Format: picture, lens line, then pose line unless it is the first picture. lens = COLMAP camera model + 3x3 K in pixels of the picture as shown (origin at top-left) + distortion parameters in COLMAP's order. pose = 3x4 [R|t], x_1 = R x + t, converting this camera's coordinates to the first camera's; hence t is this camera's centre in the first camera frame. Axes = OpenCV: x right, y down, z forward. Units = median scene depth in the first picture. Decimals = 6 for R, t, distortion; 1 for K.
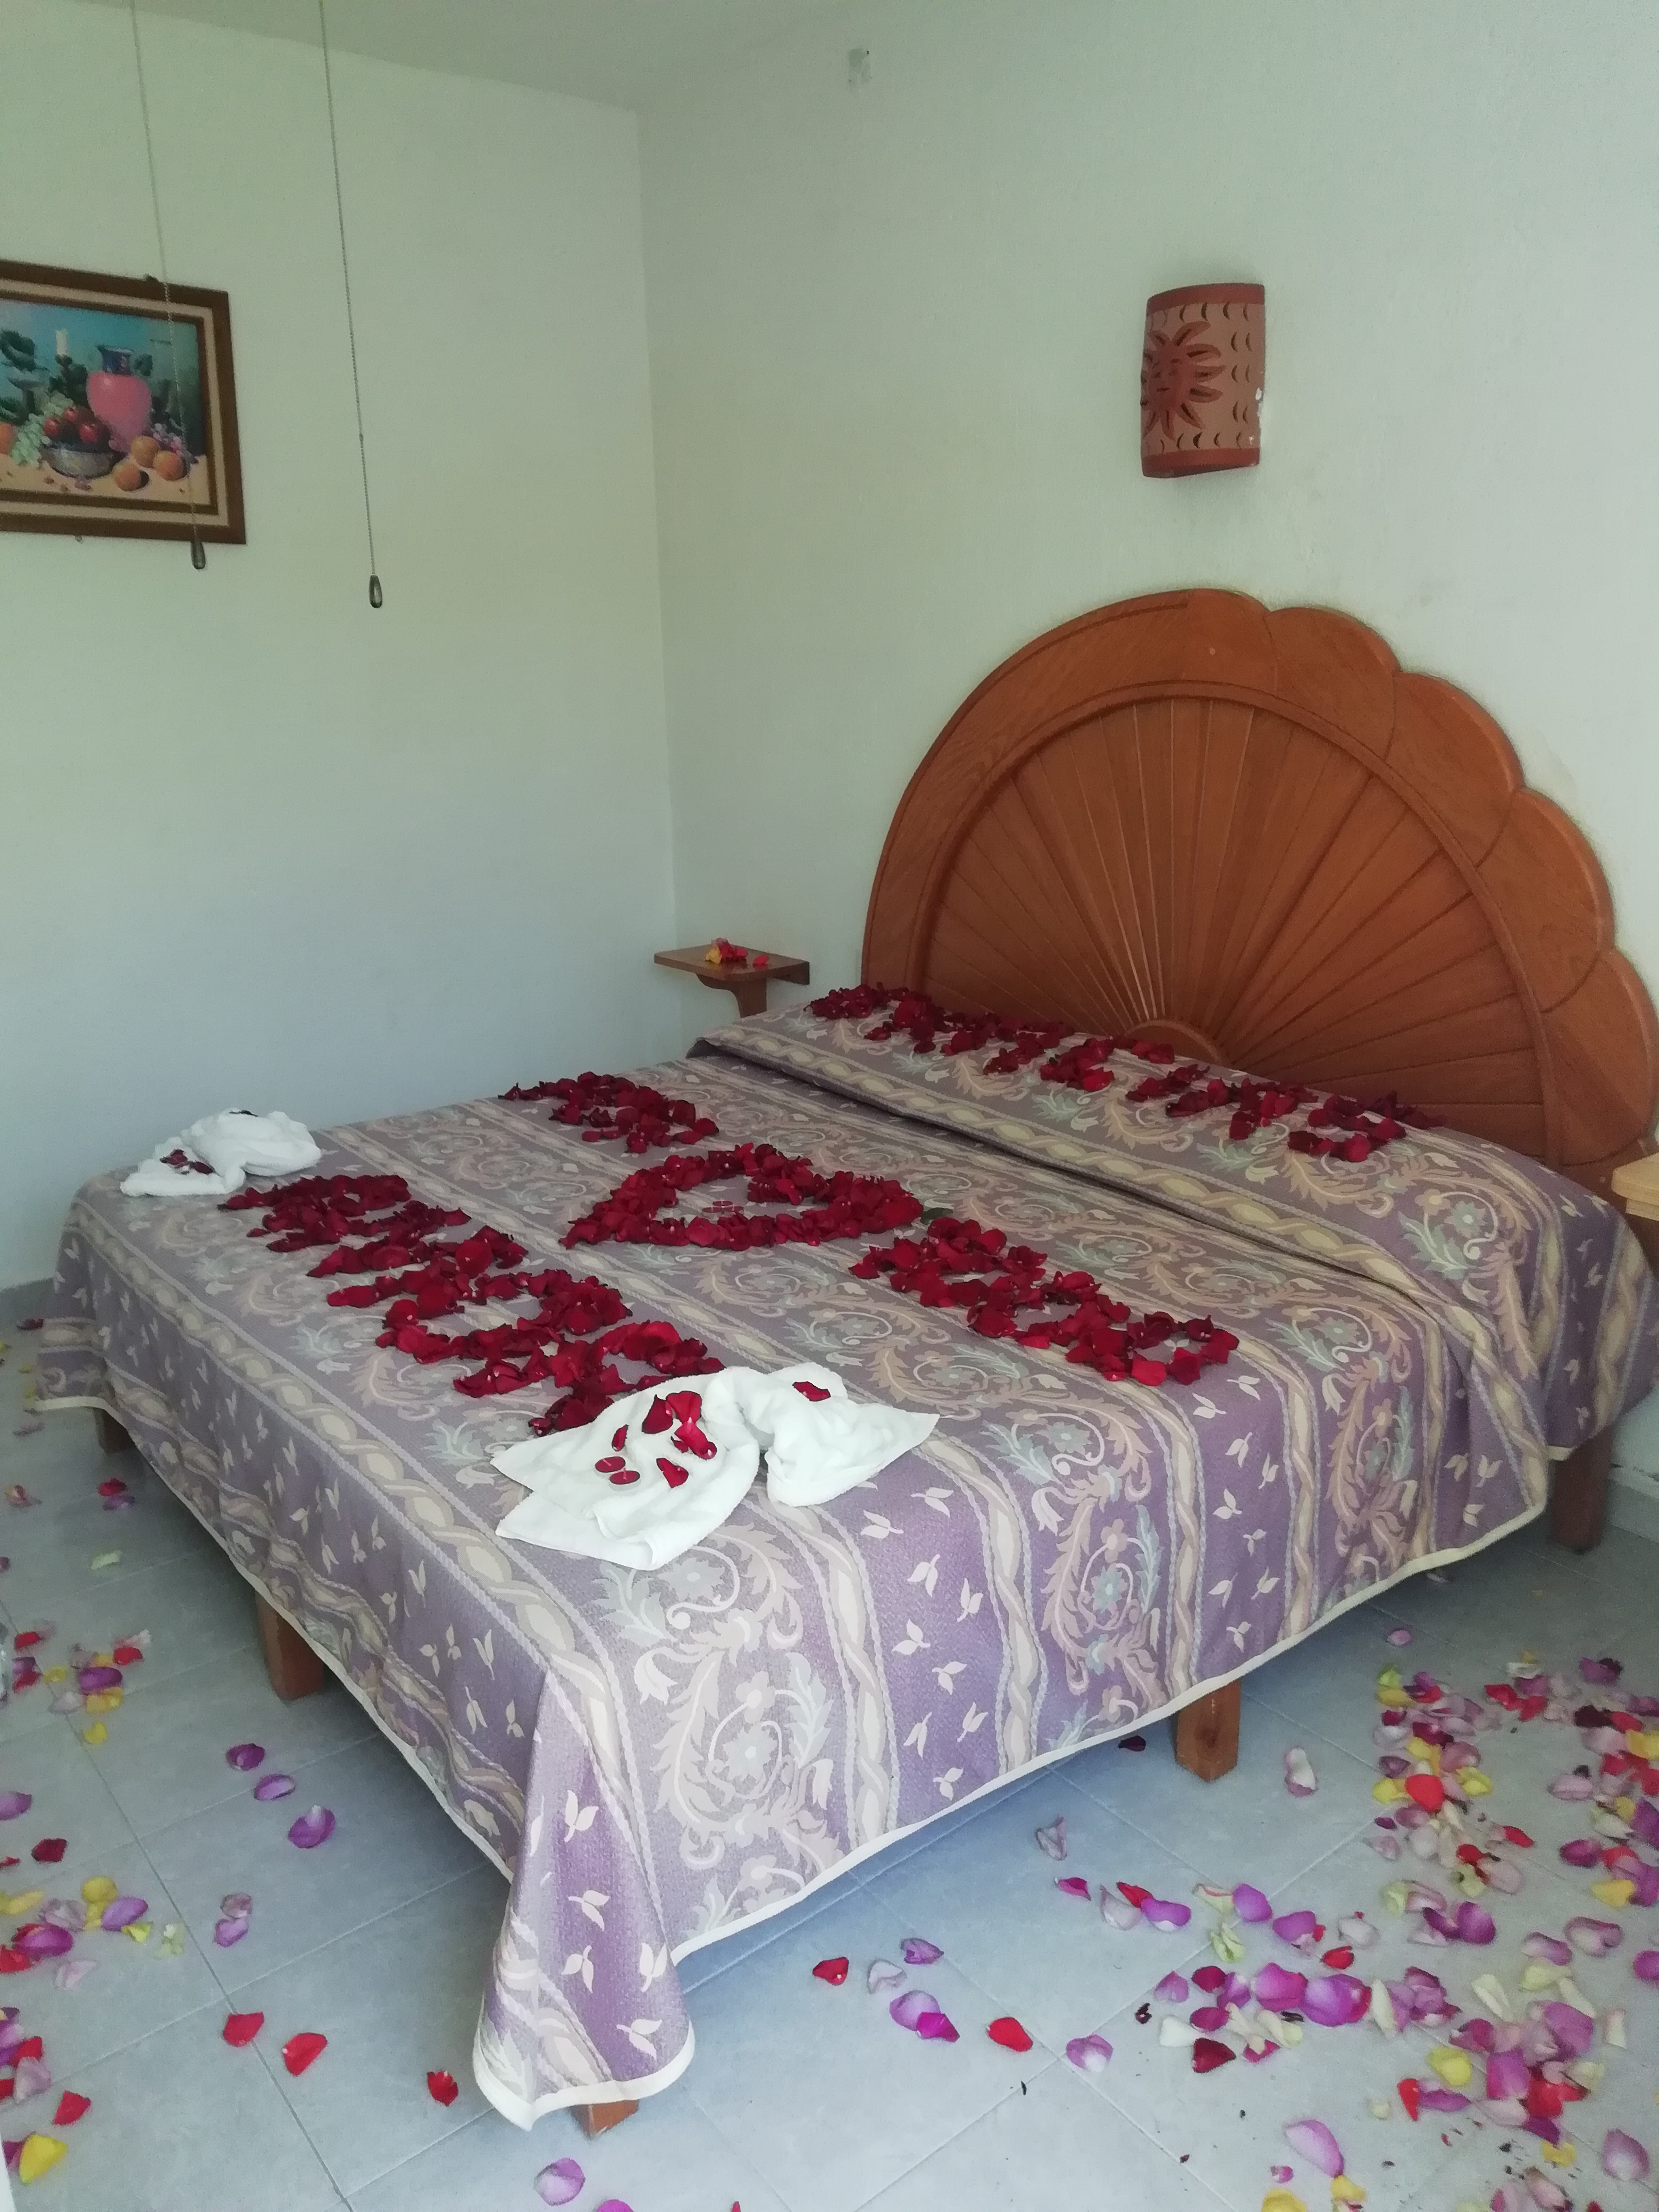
lens RADIAL K [[1678.8, 0, 814.9], [0, 1678.8, 1087.4], [0, 0, 1]] dist [-0.006614, 0.016570]
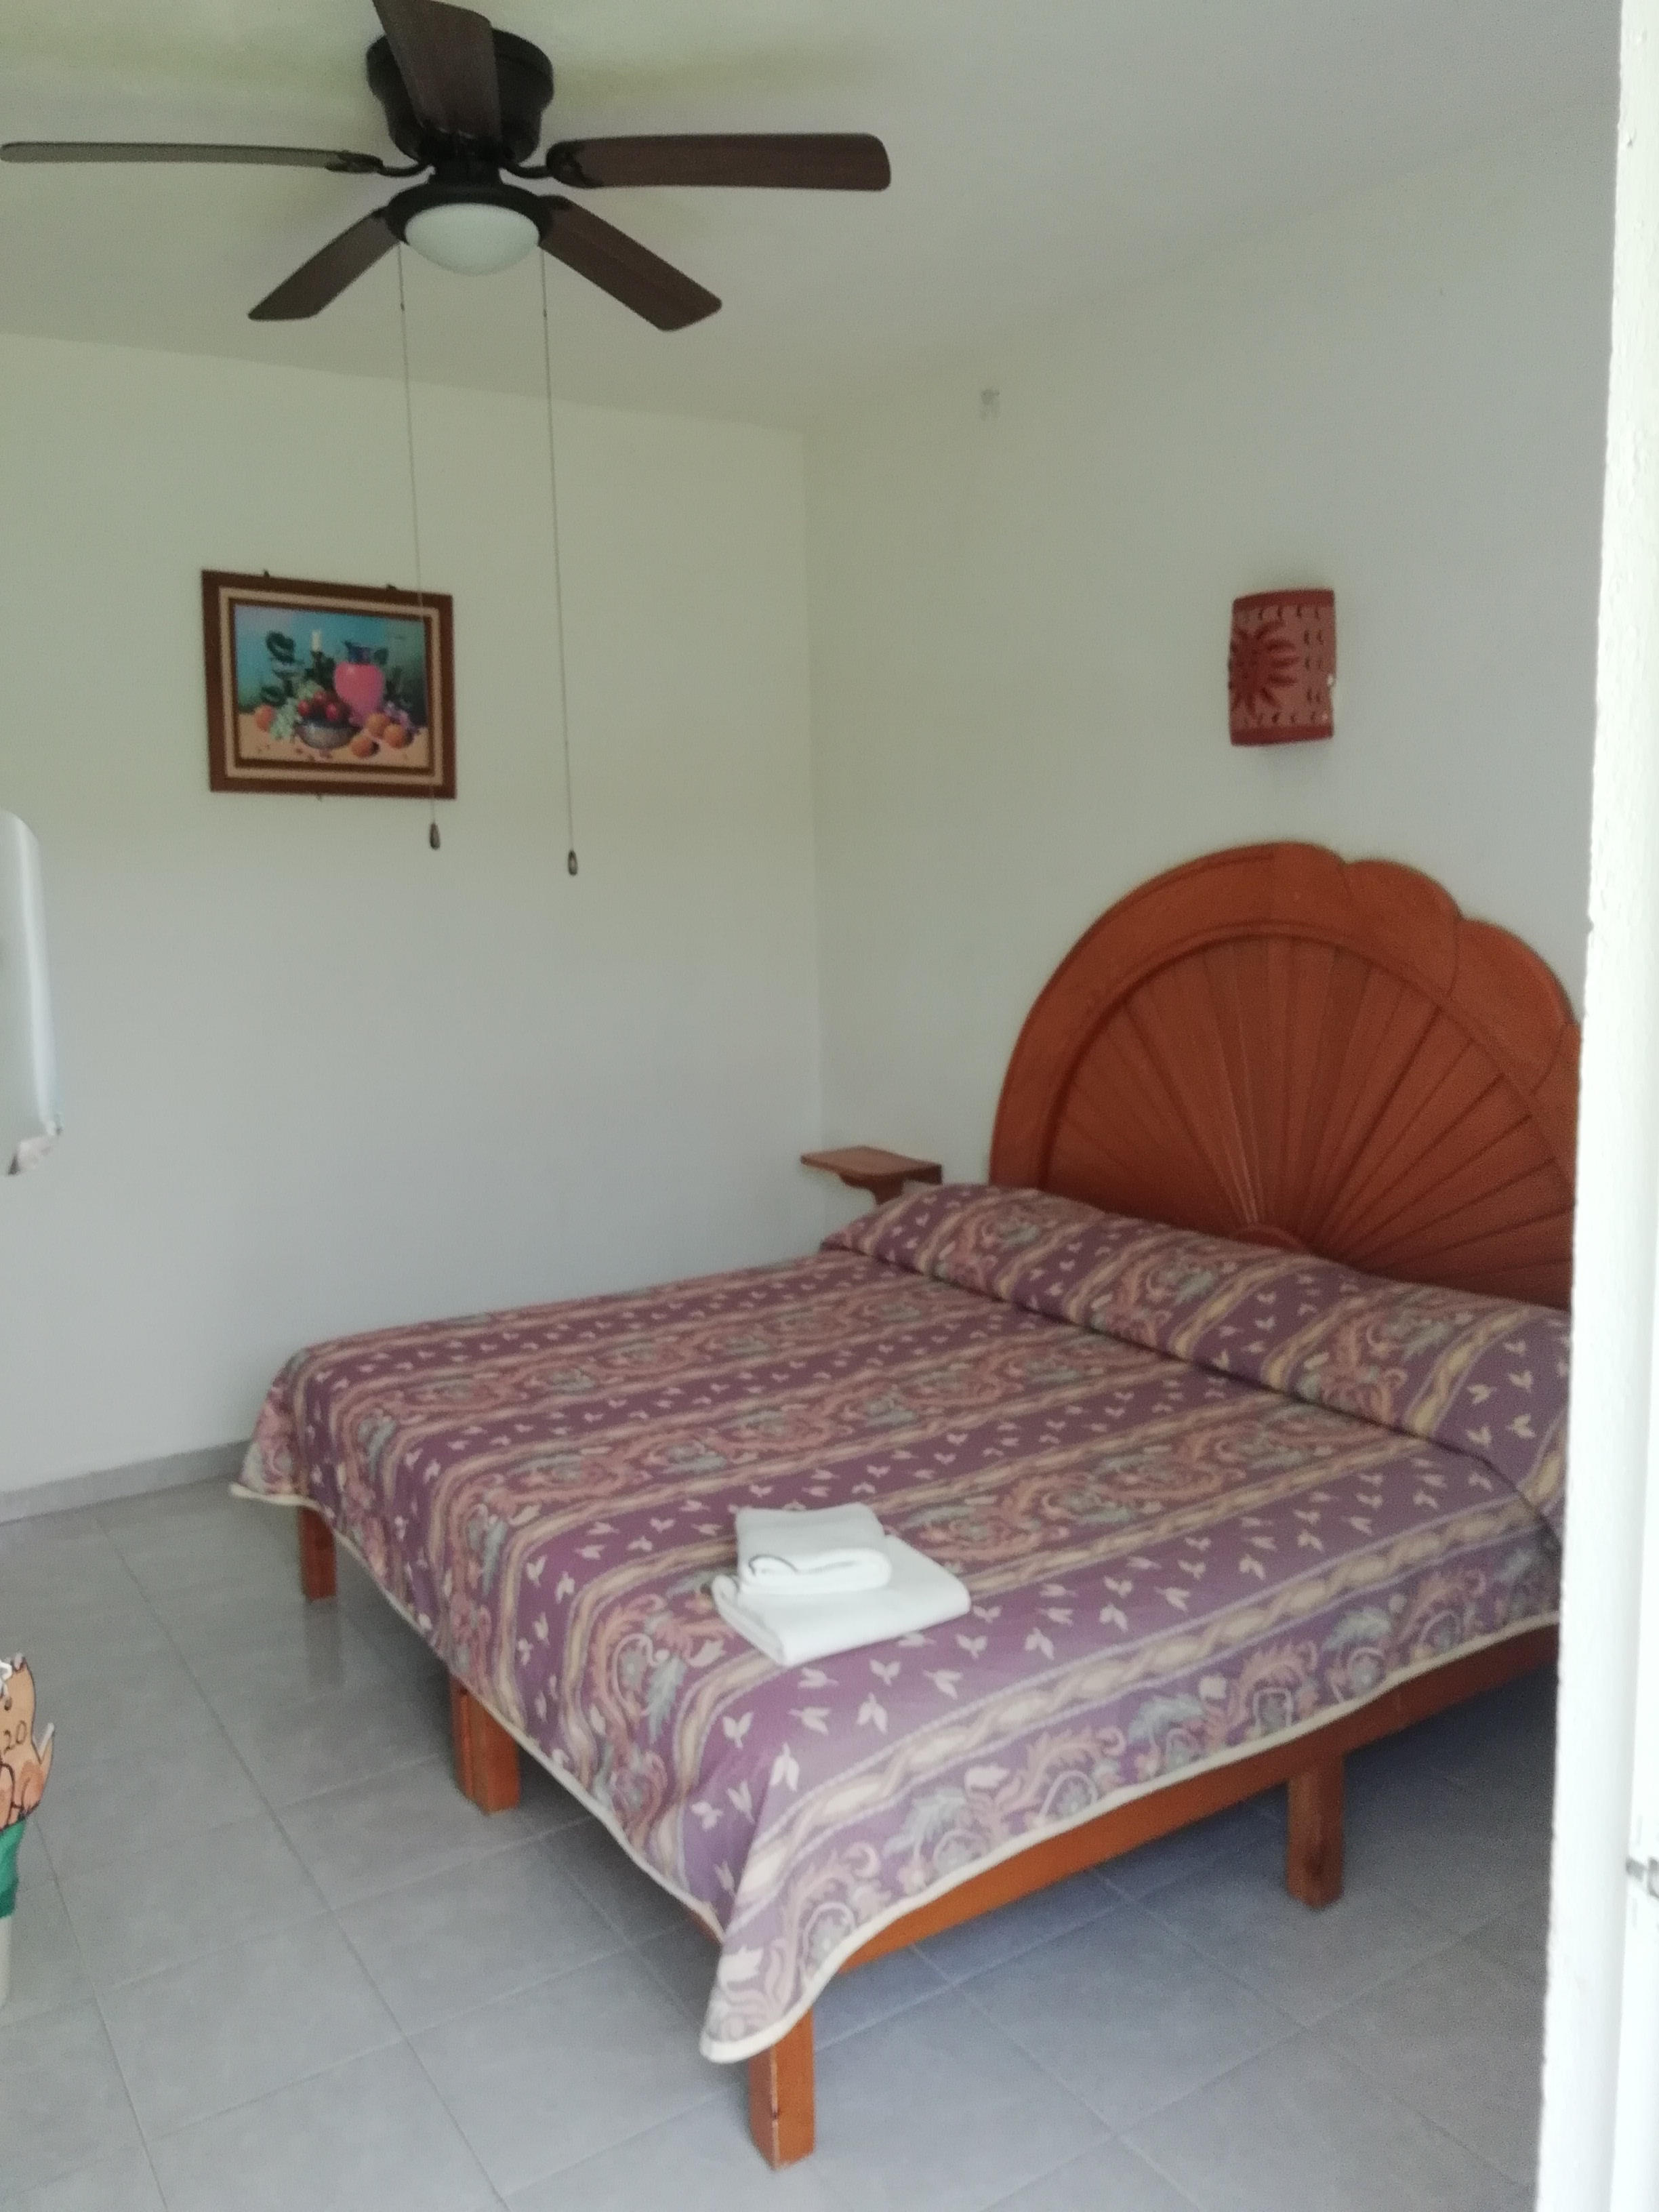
lens RADIAL K [[1678.8, 0, 828.6], [0, 1678.8, 1116.9], [0, 0, 1]] dist [-0.006614, 0.016570]
pose [[0.996404, 0.014460, -0.083483, 0.020139], [-0.022881, 0.994641, -0.100824, 0.006833], [0.081578, 0.102371, 0.991396, -0.120718]]
